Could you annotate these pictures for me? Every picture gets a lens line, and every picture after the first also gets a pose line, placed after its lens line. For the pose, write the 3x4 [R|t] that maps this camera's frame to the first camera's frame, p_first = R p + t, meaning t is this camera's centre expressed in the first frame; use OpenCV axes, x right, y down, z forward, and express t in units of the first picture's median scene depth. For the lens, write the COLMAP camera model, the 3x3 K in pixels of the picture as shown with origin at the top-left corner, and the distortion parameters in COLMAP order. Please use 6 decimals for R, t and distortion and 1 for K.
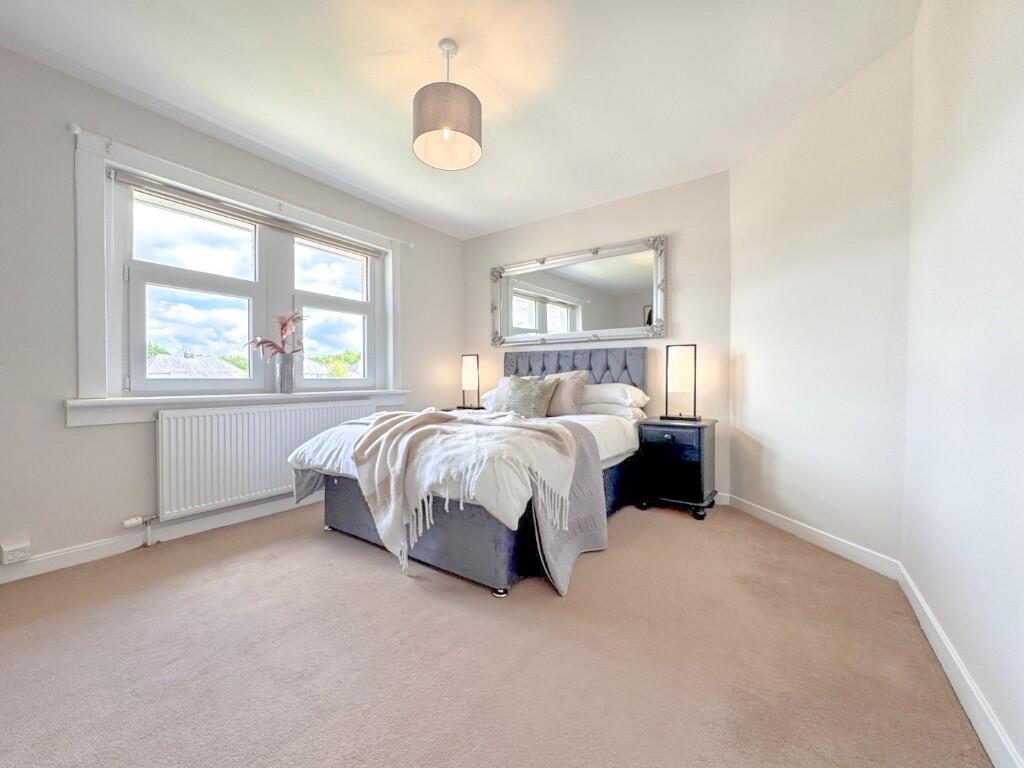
lens RADIAL K [[412.1, 0, 512.0], [0, 412.1, 384.0], [0, 0, 1]] dist [-0.000312, -0.000110]
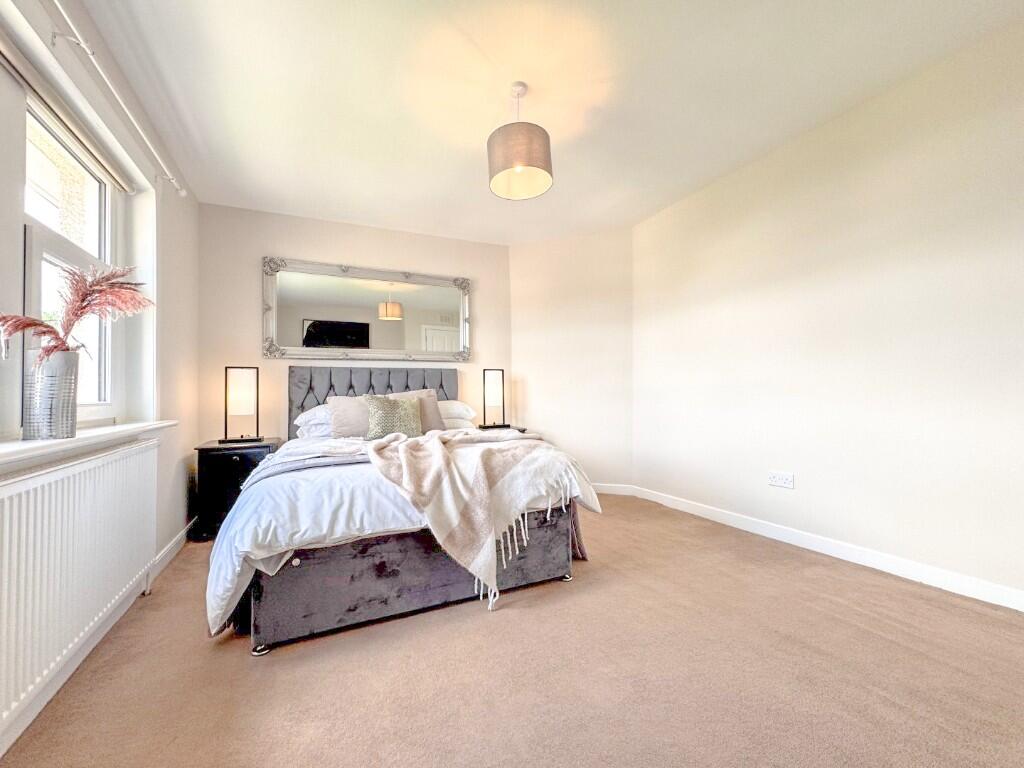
lens RADIAL K [[412.1, 0, 512.0], [0, 412.1, 384.0], [0, 0, 1]] dist [-0.000312, -0.000110]
pose [[0.487861, 0.011005, 0.872852, -0.719162], [0.024942, 0.999337, -0.026540, -0.013701], [-0.872565, 0.034719, 0.487263, 0.336388]]
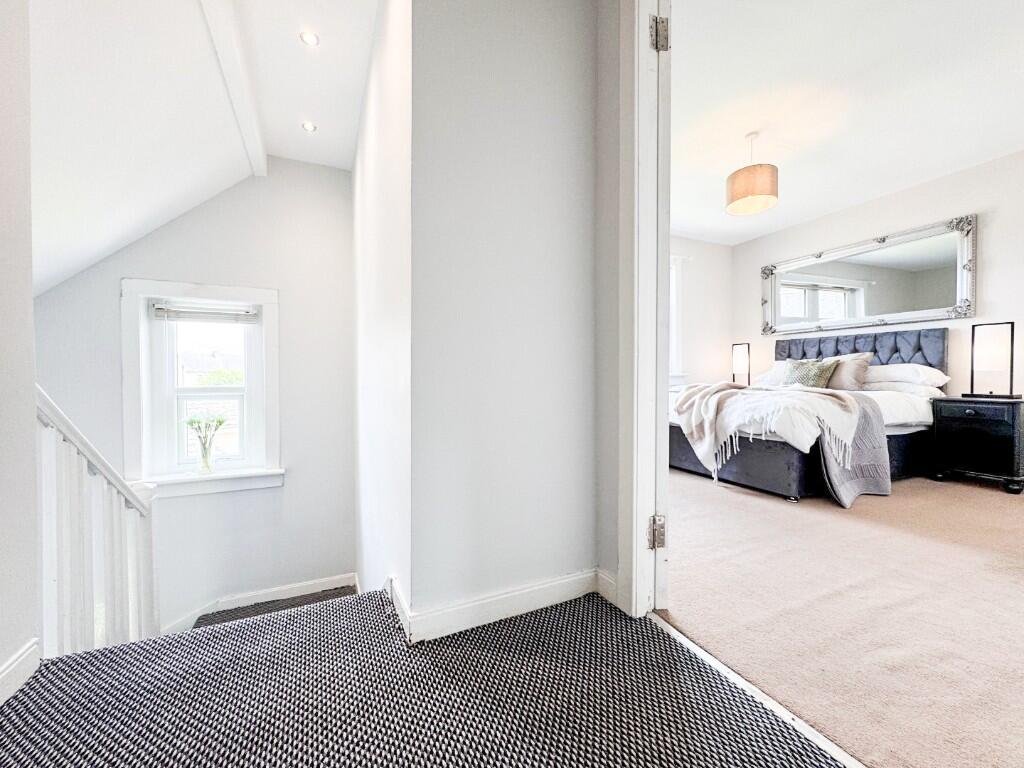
lens RADIAL K [[412.1, 0, 512.0], [0, 412.1, 384.0], [0, 0, 1]] dist [-0.000312, -0.000110]
pose [[0.858889, 0.006975, -0.512115, -0.086077], [-0.003235, 0.999961, 0.008193, 0.050929], [0.512152, -0.005381, 0.858878, -0.488720]]
